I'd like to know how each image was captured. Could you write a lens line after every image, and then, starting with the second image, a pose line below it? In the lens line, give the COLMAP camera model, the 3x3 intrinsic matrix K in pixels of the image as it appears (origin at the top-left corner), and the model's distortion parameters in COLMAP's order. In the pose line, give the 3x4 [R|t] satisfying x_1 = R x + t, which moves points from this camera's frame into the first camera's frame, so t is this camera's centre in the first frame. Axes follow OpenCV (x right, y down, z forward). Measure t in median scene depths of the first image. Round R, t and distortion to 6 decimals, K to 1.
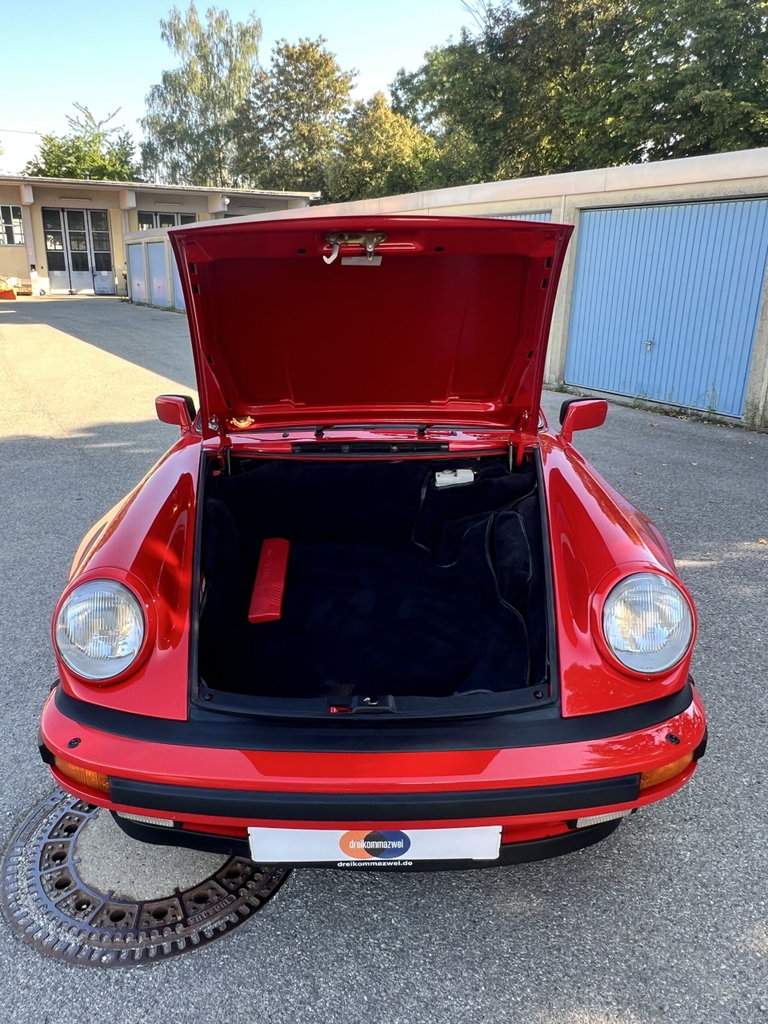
lens RADIAL K [[733.4, 0, 360.5], [0, 733.4, 509.9], [0, 0, 1]] dist [-0.009924, -0.000599]
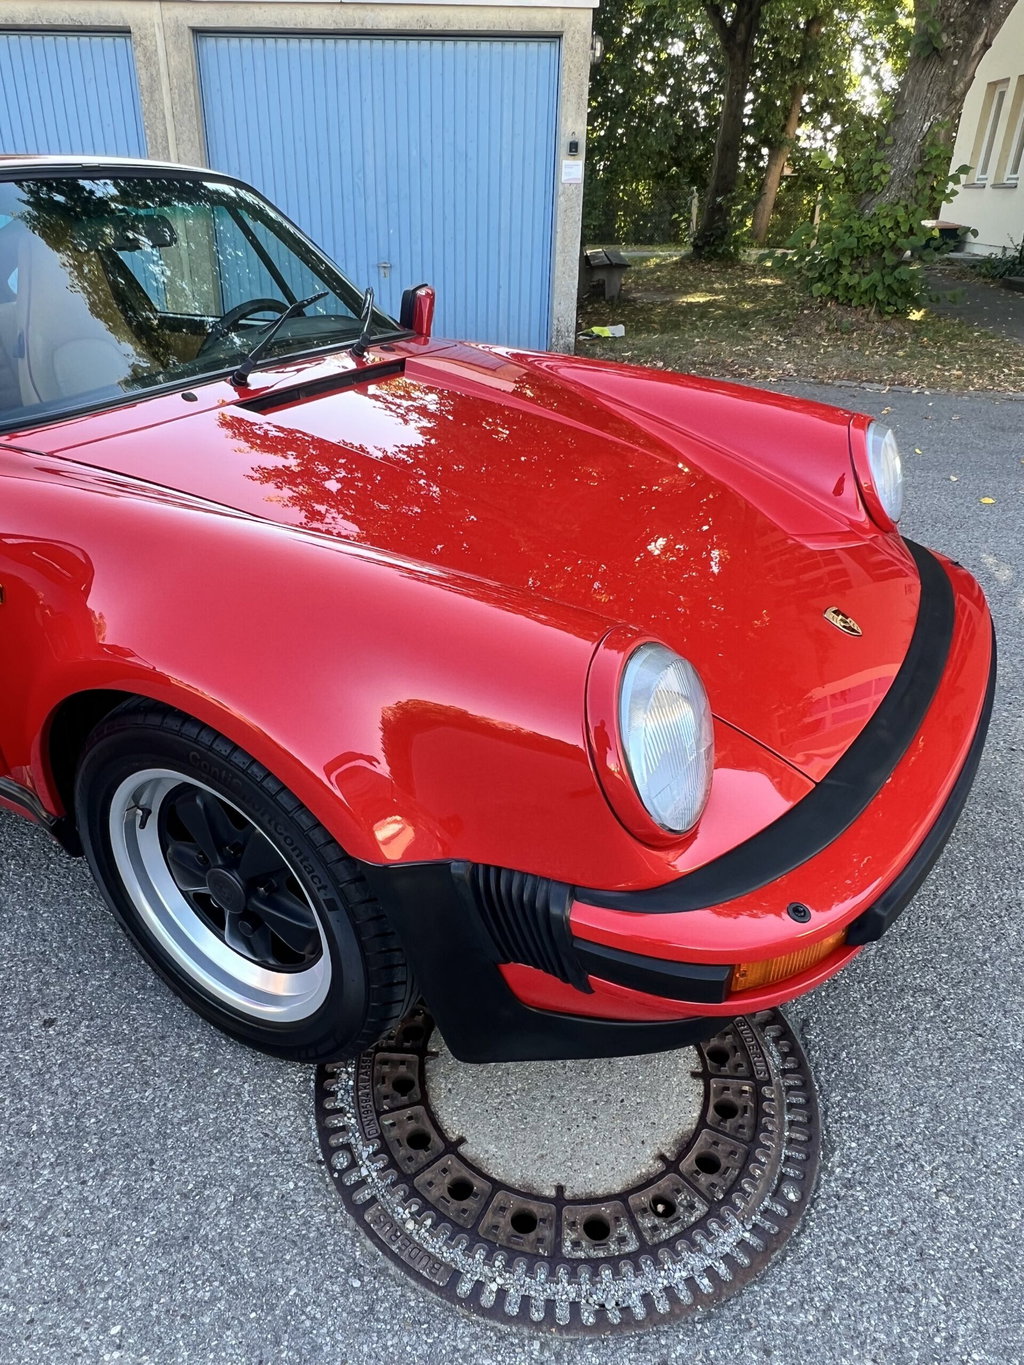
lens RADIAL K [[935.5, 0, 496.4], [0, 935.5, 681.2], [0, 0, 1]] dist [-0.003265, -0.003398]
pose [[0.513354, -0.402530, 0.757917, -0.070268], [0.257418, 0.914729, 0.311458, -0.008440], [-0.818660, 0.035213, 0.573198, 0.056125]]
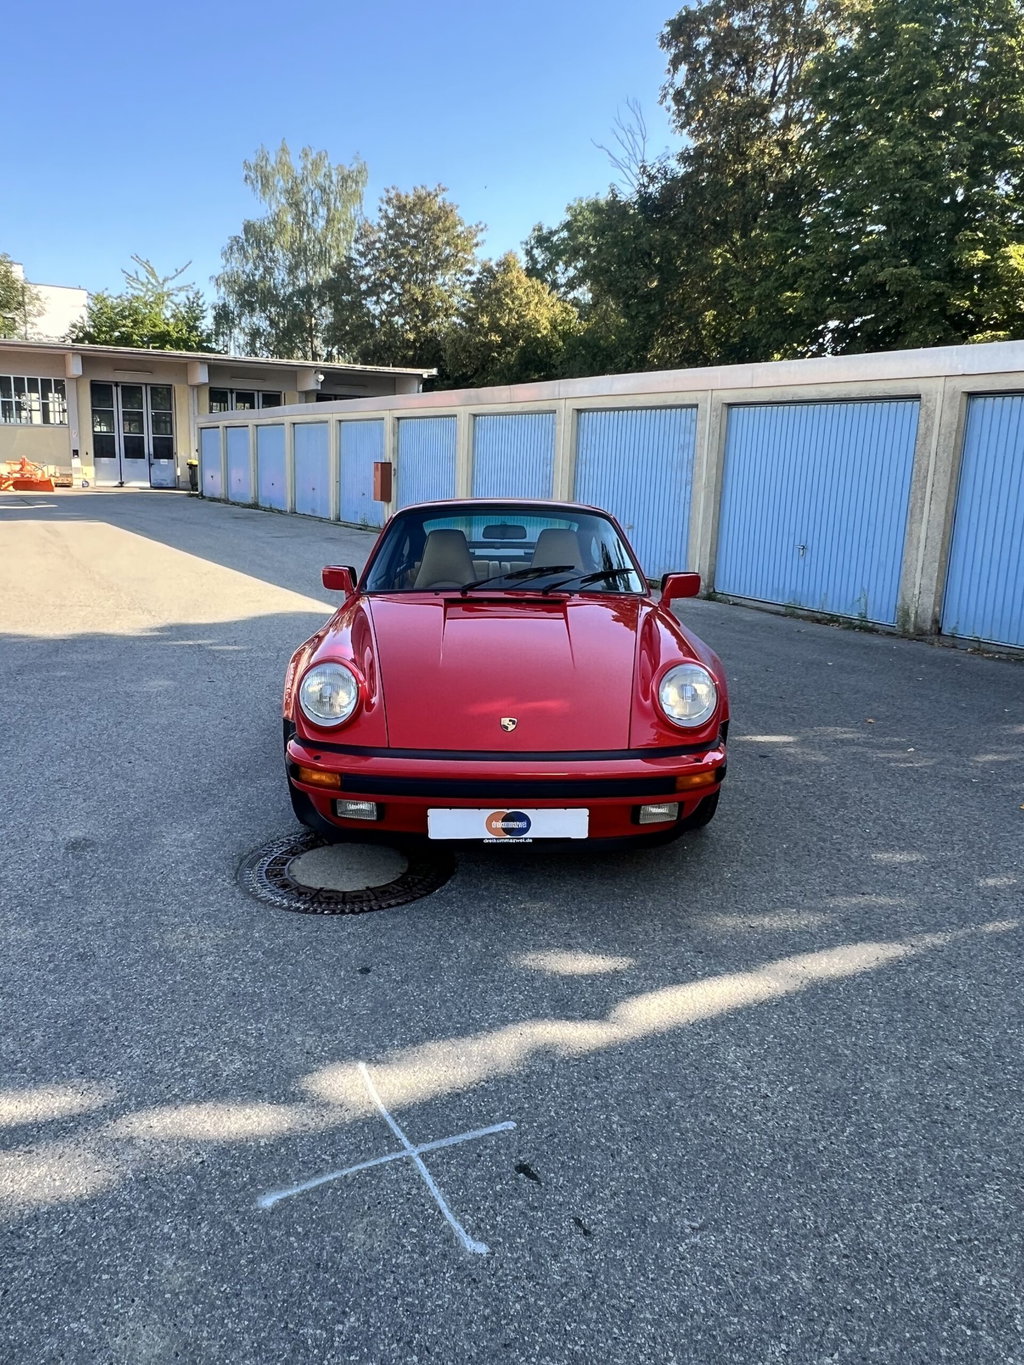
lens RADIAL K [[977.6, 0, 486.9], [0, 977.6, 677.2], [0, 0, 1]] dist [-0.009924, -0.000599]
pose [[0.999837, 0.016382, 0.007549, -0.003399], [-0.015535, 0.994760, -0.101048, 0.025593], [-0.009165, 0.100914, 0.994853, -0.079837]]
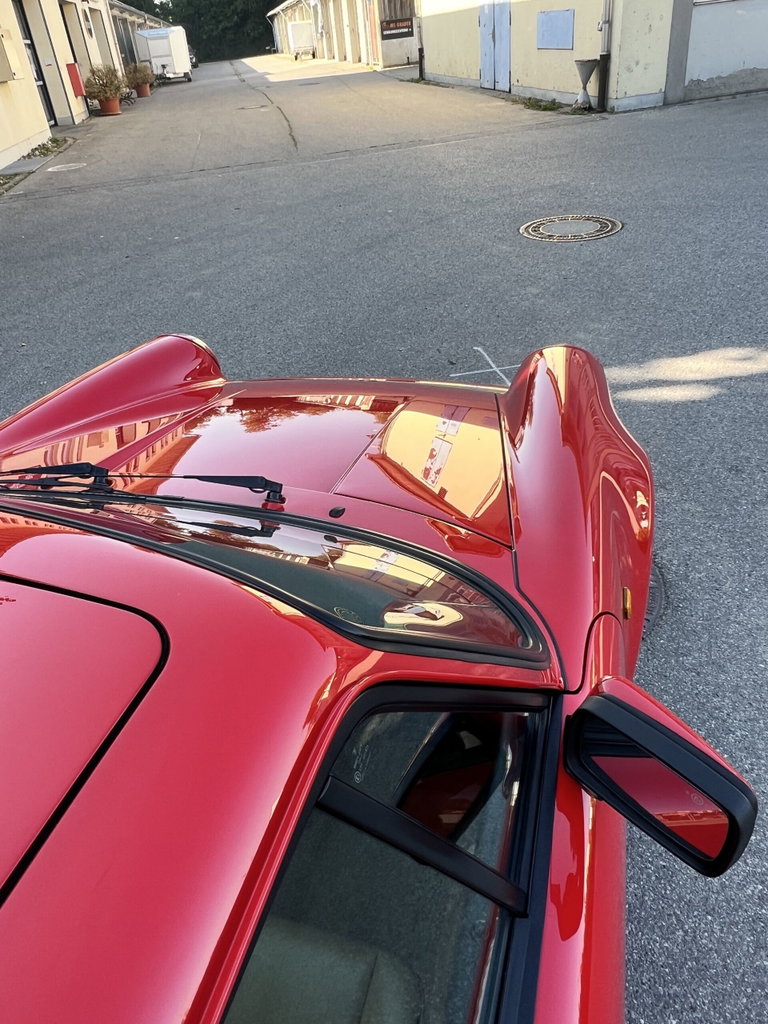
lens RADIAL K [[733.4, 0, 367.4], [0, 733.4, 499.5], [0, 0, 1]] dist [-0.009924, -0.000599]
pose [[-0.956569, -0.071503, 0.282599, -0.032092], [0.178594, 0.622445, 0.762015, -0.058635], [-0.230389, 0.779390, -0.582642, 0.157678]]
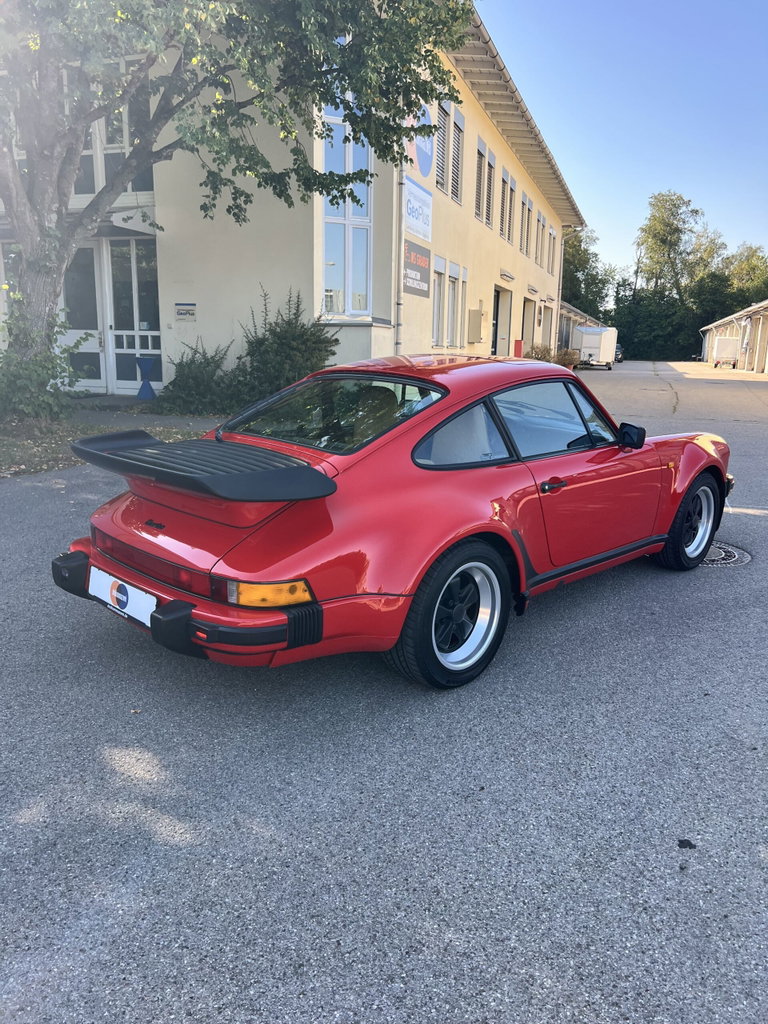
lens RADIAL K [[773.6, 0, 388.5], [0, 773.6, 511.8], [0, 0, 1]] dist [0.042506, -0.052644]
pose [[-0.717283, -0.163997, 0.677208, -0.124433], [0.195614, 0.885427, 0.421609, -0.093989], [-0.668761, 0.434884, -0.603021, 0.304018]]
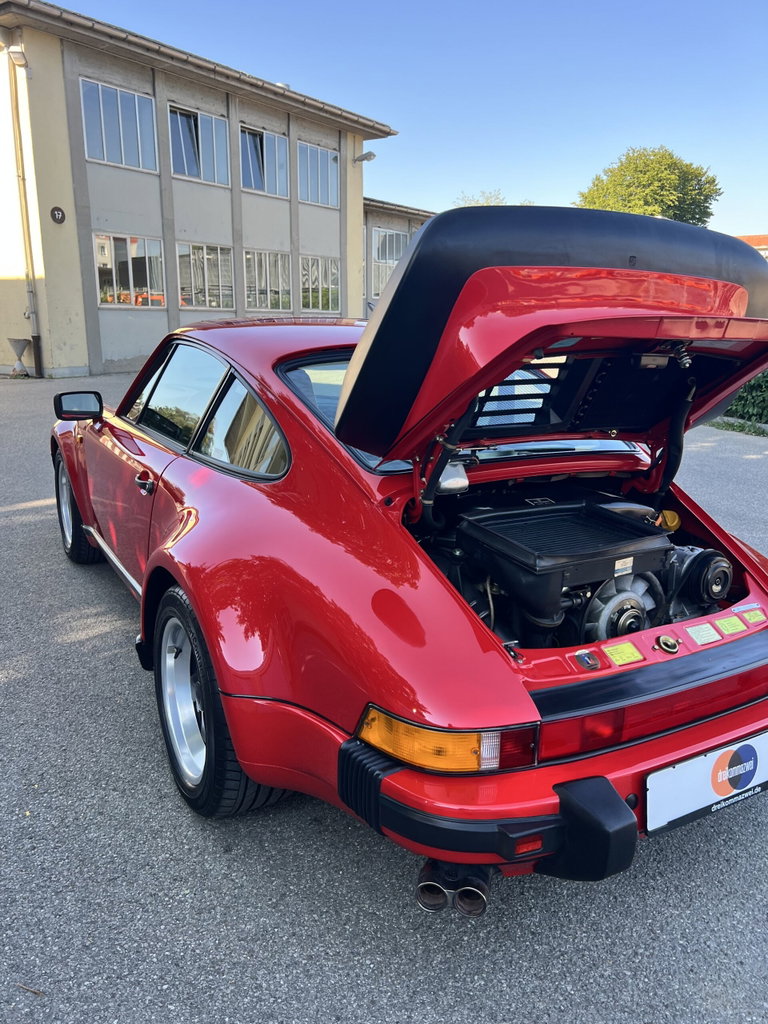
lens RADIAL K [[773.6, 0, 388.0], [0, 773.6, 510.3], [0, 0, 1]] dist [0.042506, -0.052644]
pose [[-0.857529, 0.108940, -0.502769, 0.069824], [-0.175826, 0.856398, 0.485456, -0.084940], [0.483456, 0.504692, -0.715231, 0.284224]]
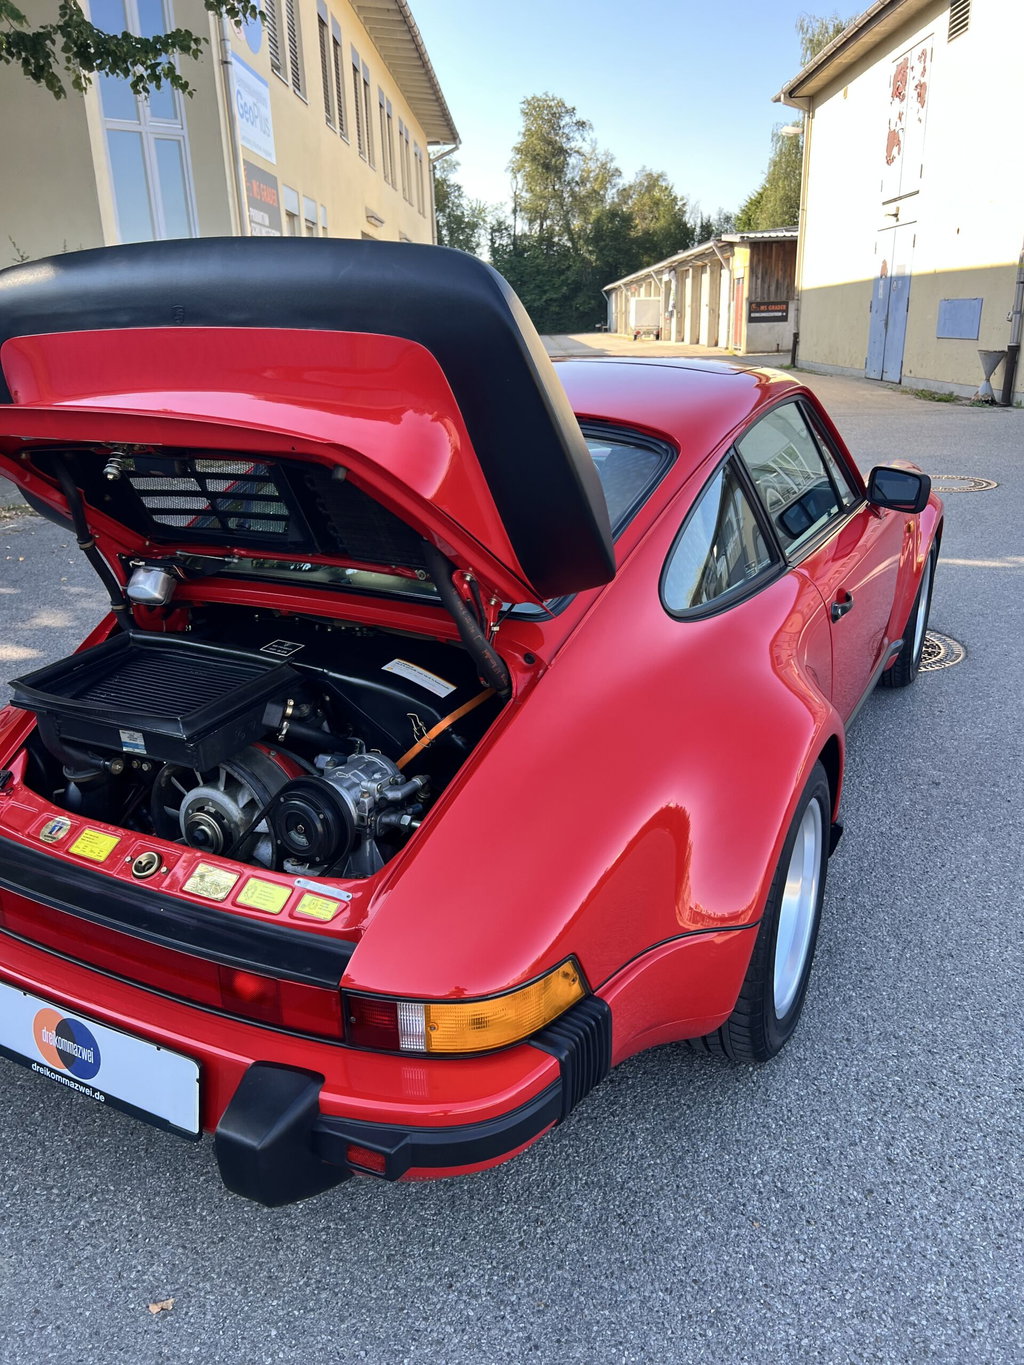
lens RADIAL K [[1031.3, 0, 501.8], [0, 1031.3, 686.6], [0, 0, 1]] dist [0.042506, -0.052644]
pose [[-0.887995, -0.133637, 0.440007, -0.054483], [0.166241, 0.798840, 0.578117, -0.090031], [-0.428753, 0.586512, -0.687150, 0.281405]]
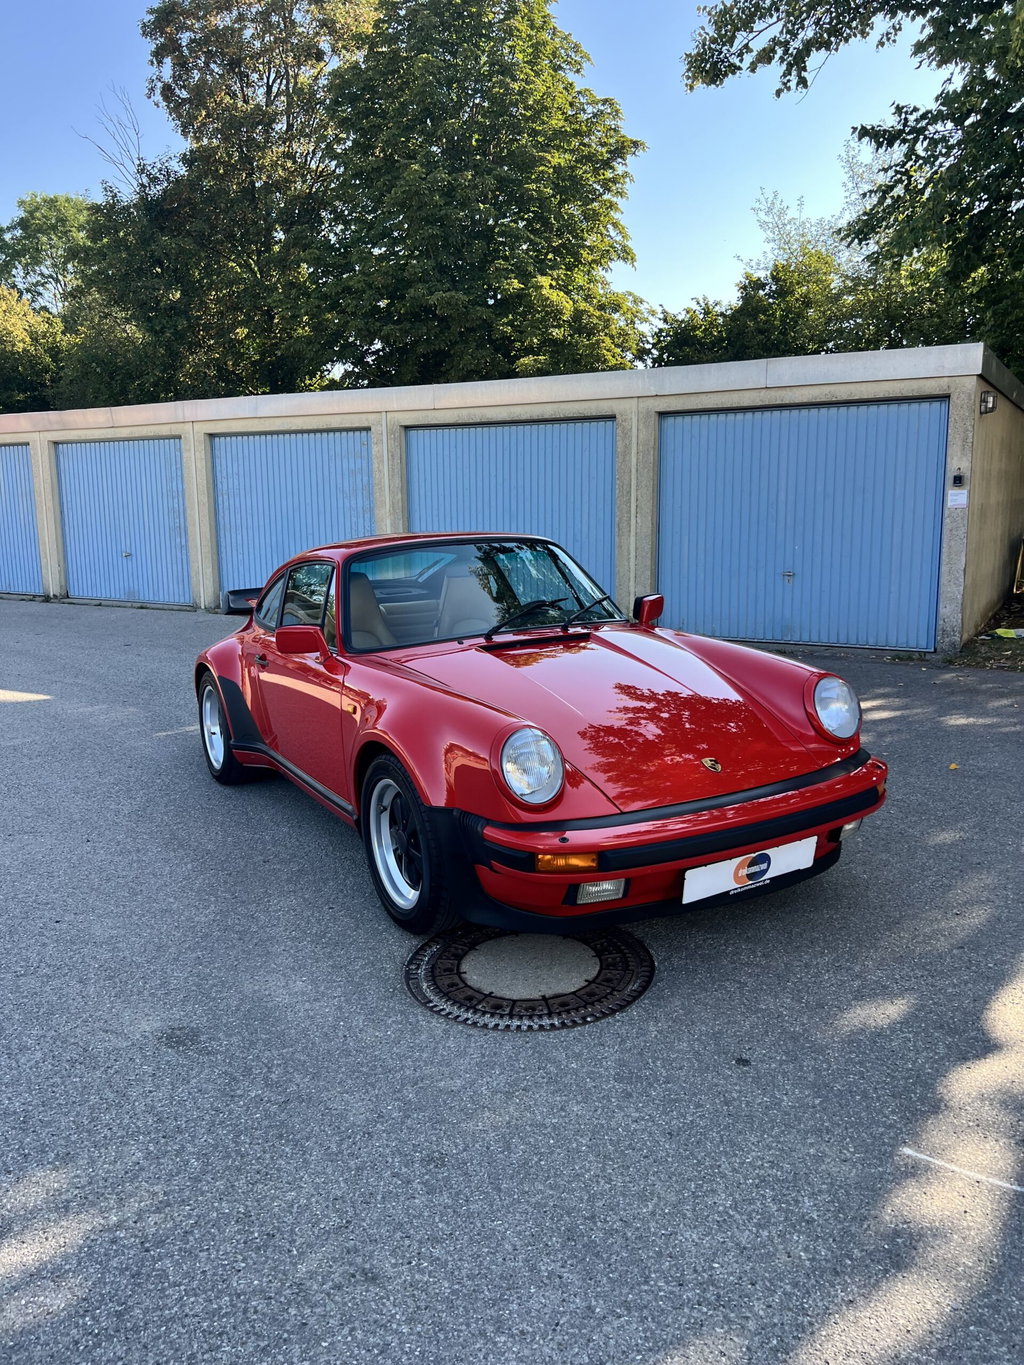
lens RADIAL K [[1031.3, 0, 514.5], [0, 1031.3, 686.7], [0, 0, 1]] dist [0.042506, -0.052644]
pose [[0.866723, -0.115690, 0.485188, -0.097697], [0.179203, 0.980007, -0.086447, 0.013810], [-0.465486, 0.161872, 0.870126, -0.046336]]
